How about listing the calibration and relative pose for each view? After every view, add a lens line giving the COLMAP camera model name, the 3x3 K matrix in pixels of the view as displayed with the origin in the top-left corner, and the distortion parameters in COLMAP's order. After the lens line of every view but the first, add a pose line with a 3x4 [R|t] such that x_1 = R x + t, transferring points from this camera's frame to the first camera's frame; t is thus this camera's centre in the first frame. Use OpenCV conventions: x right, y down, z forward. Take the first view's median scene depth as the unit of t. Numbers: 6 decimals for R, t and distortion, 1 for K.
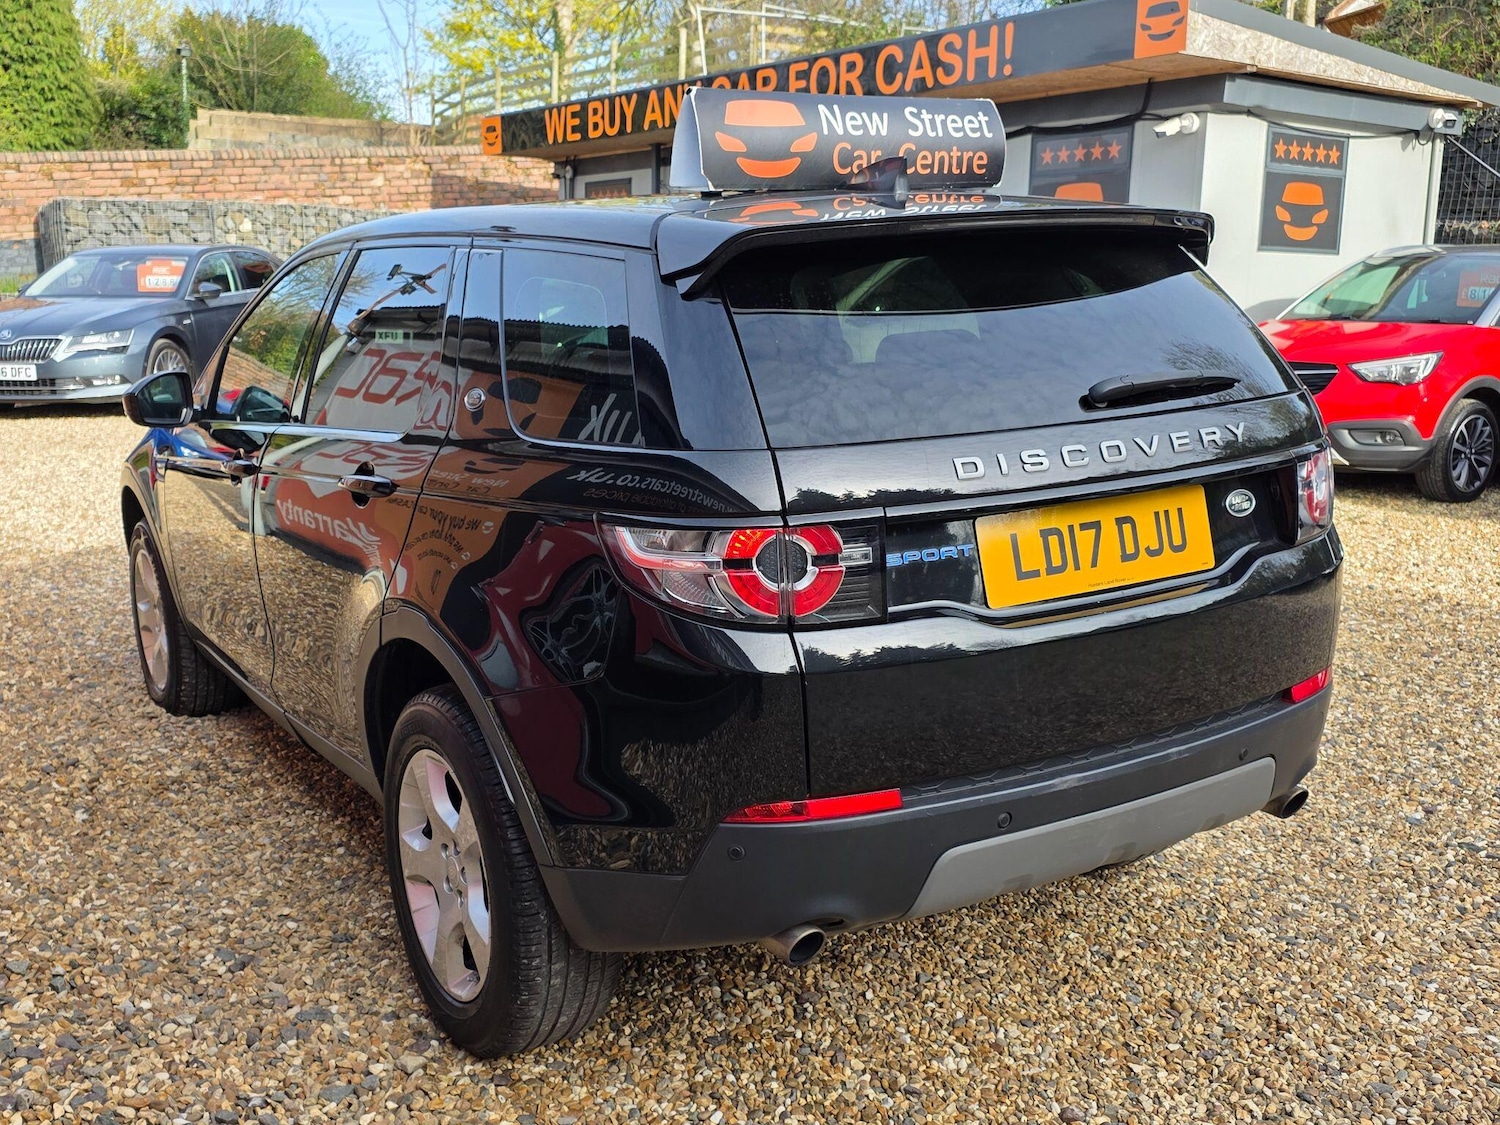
lens RADIAL K [[1497.7, 0, 750.0], [0, 1497.7, 562.5], [0, 0, 1]] dist [0.082350, -0.104309]
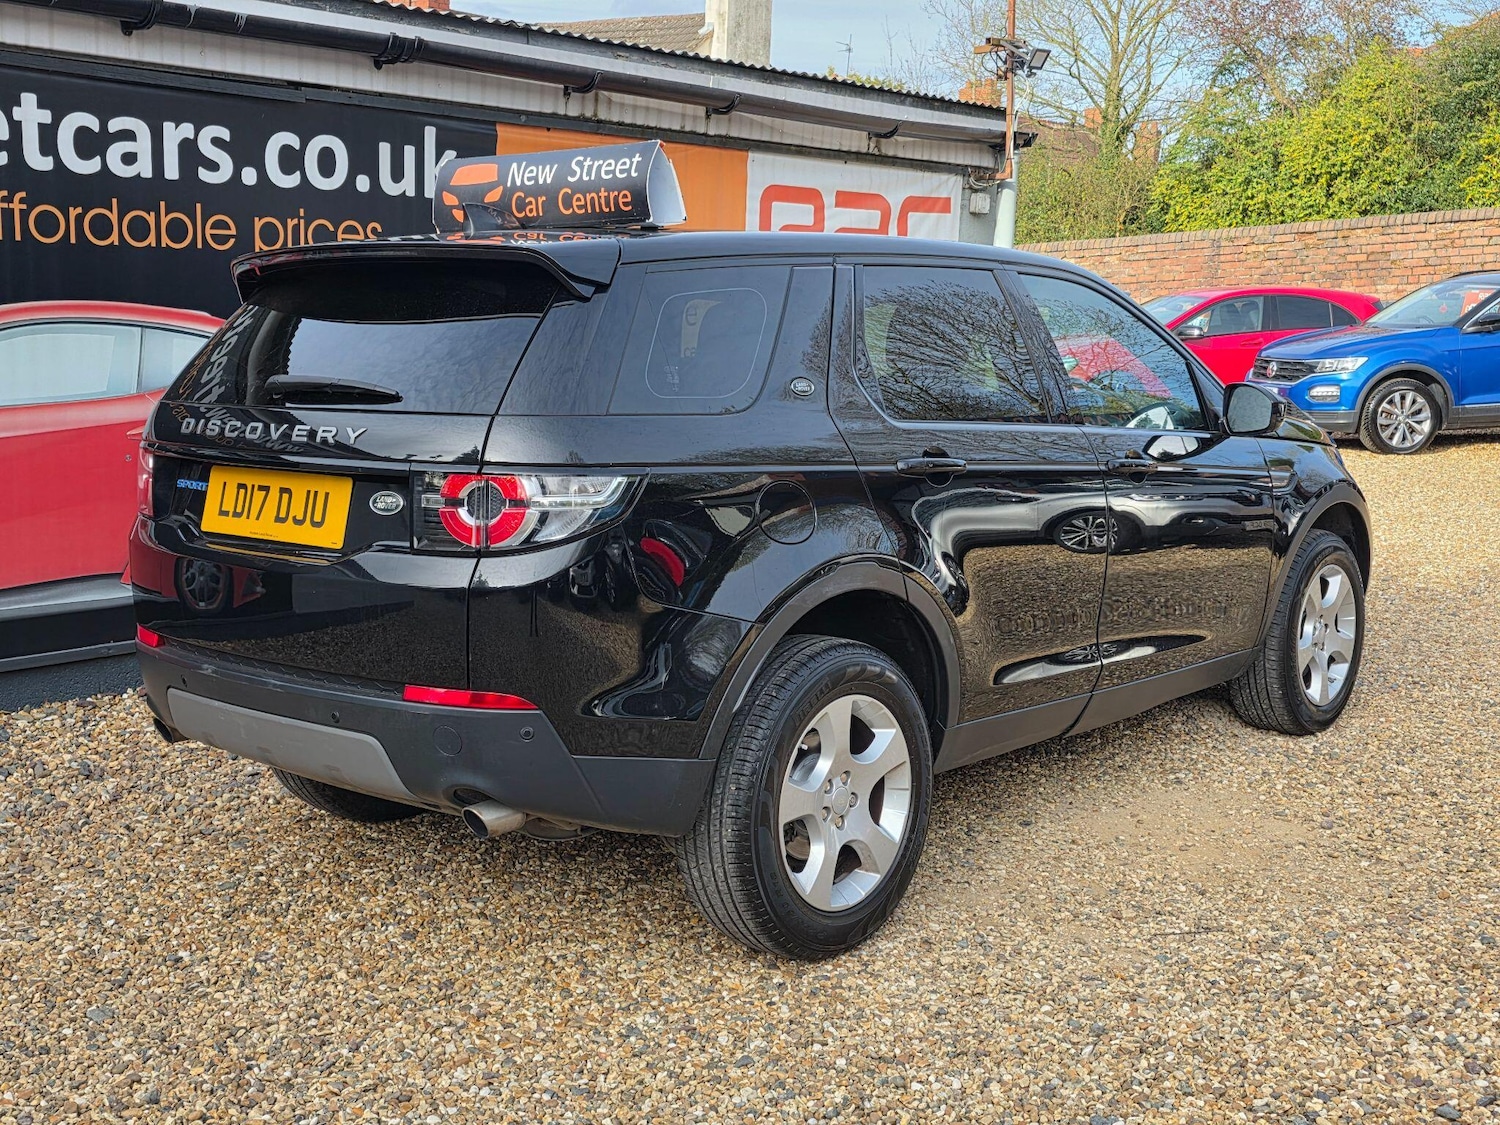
lens RADIAL K [[1670.7, 0, 750.0], [0, 1670.7, 562.5], [0, 0, 1]] dist [0.110709, -0.193142]
pose [[0.296814, 0.155653, -0.942164, 1.356932], [-0.197882, 0.975236, 0.098777, -0.147904], [0.934208, 0.157119, 0.320264, 0.736690]]
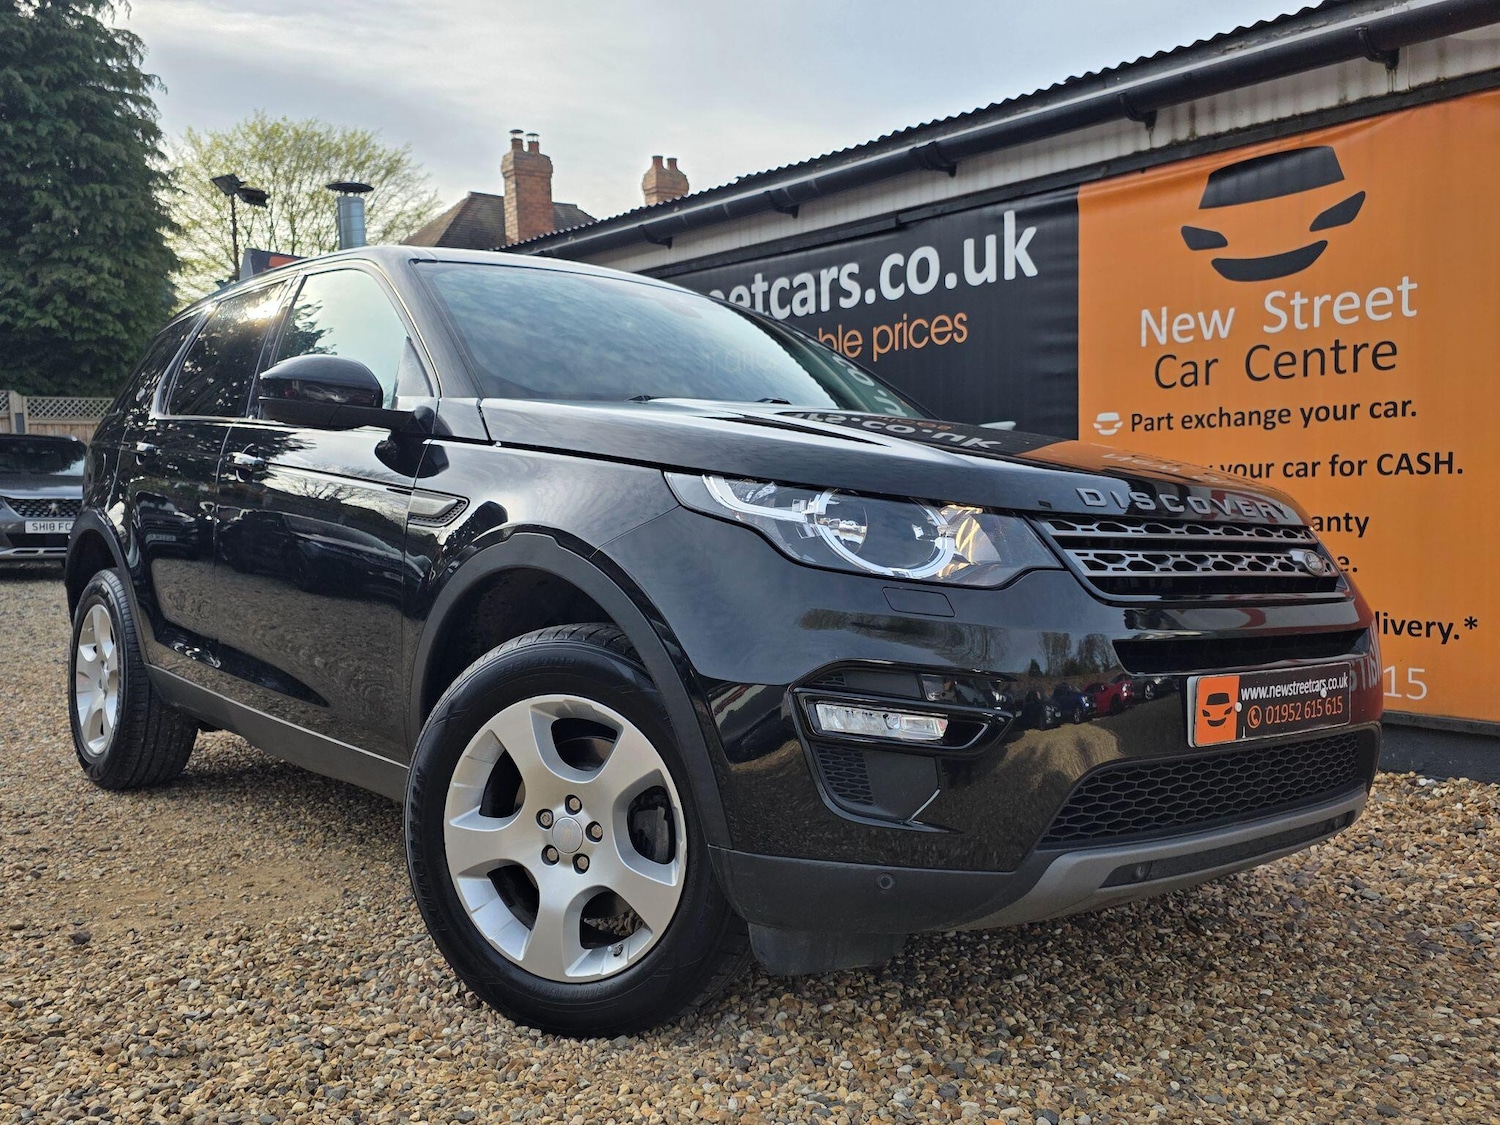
lens RADIAL K [[1345.8, 0, 746.8], [0, 1345.8, 574.3], [0, 0, 1]] dist [0.074835, -0.085718]
pose [[-0.990886, 0.014763, -0.133895, -0.185058], [-0.018461, 0.969714, 0.243543, -0.348869], [0.133436, 0.243795, -0.960604, 2.636646]]
